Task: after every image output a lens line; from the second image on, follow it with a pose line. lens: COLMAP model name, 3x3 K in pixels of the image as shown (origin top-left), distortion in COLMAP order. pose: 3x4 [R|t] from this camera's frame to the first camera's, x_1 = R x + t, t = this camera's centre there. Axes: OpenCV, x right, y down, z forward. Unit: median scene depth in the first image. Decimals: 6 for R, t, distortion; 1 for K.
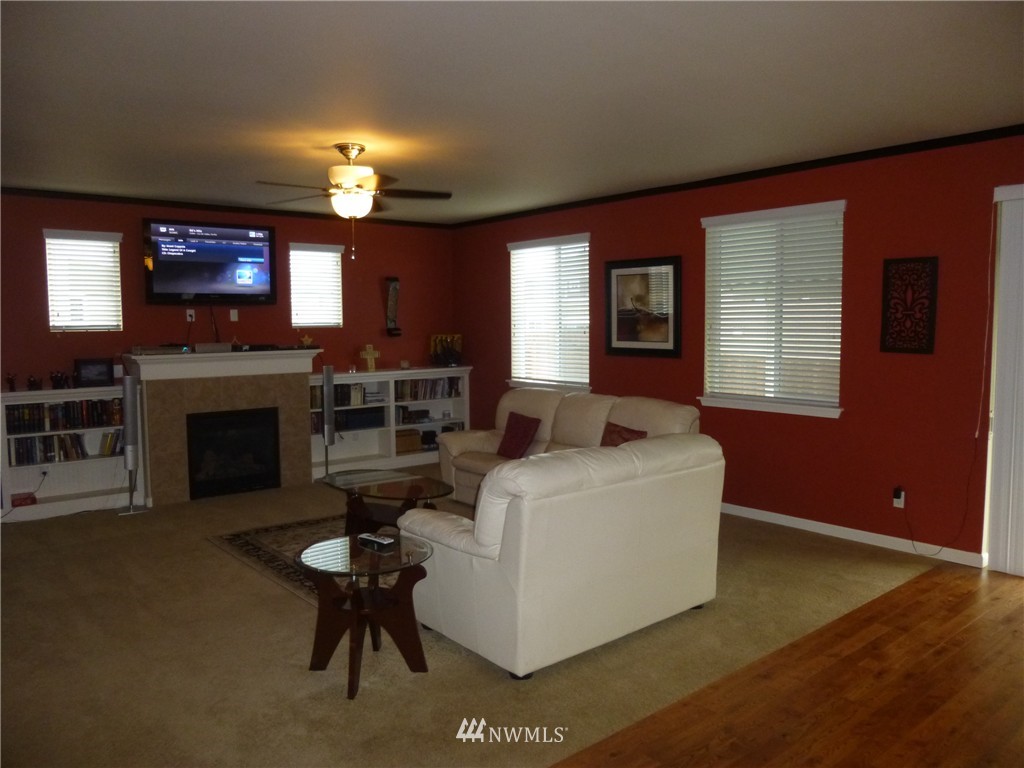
lens RADIAL K [[764.9, 0, 505.5], [0, 764.9, 384.0], [0, 0, 1]] dist [-0.043402, 0.028967]
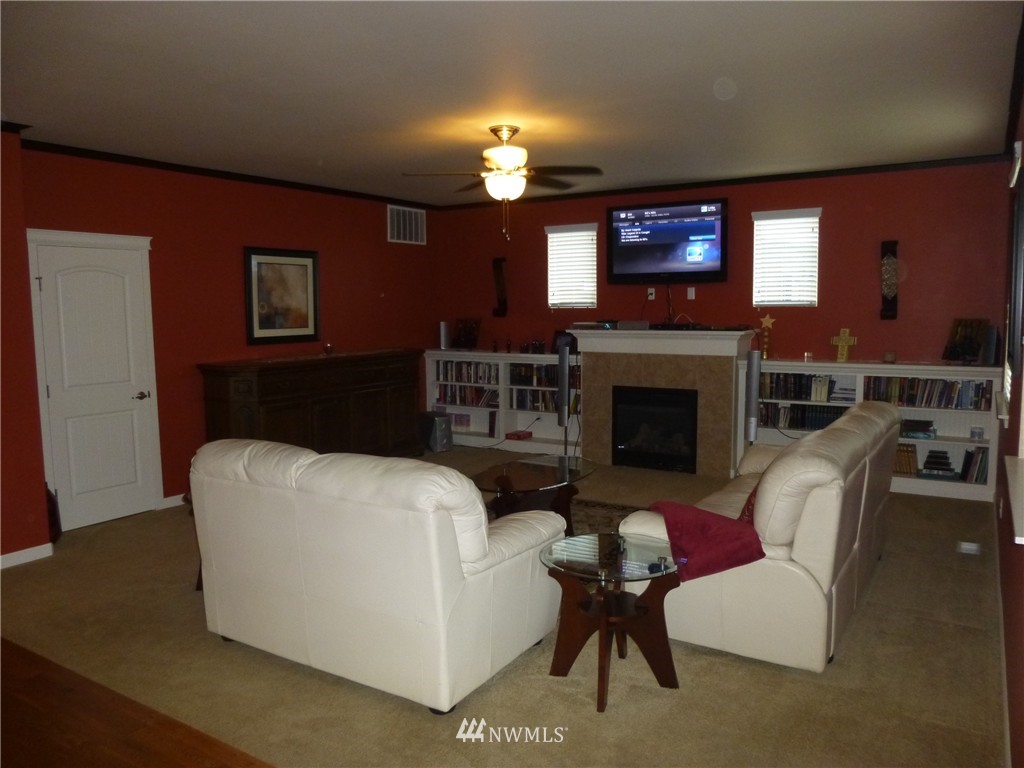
lens RADIAL K [[764.9, 0, 507.3], [0, 764.9, 385.2], [0, 0, 1]] dist [-0.043402, 0.028967]
pose [[0.339013, 0.104100, -0.935005, 0.527416], [-0.069632, 0.993910, 0.085411, -0.041773], [0.938201, 0.036151, 0.344196, 0.459848]]
